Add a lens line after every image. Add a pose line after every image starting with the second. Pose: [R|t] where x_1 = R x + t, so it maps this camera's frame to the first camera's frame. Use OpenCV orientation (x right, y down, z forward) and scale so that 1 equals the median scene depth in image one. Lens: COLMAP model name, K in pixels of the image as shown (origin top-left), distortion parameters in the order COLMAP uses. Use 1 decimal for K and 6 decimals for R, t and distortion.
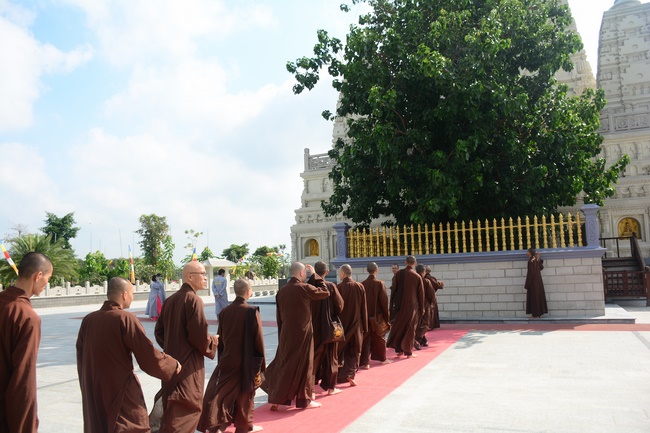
lens RADIAL K [[510.6, 0, 325.0], [0, 510.6, 216.5], [0, 0, 1]] dist [-0.140024, 0.097126]
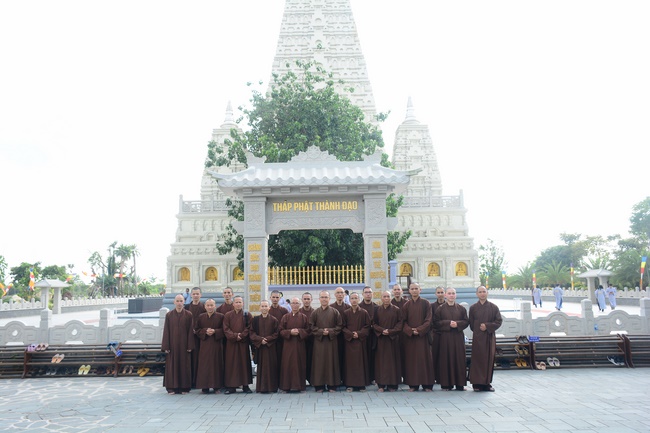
lens RADIAL K [[549.7, 0, 325.0], [0, 549.7, 216.5], [0, 0, 1]] dist [-0.083866, 0.004457]
pose [[0.906185, 0.069976, 0.417052, -0.283344], [-0.055137, 0.997346, -0.047539, -0.037109], [-0.419272, 0.020084, 0.907639, -0.384122]]
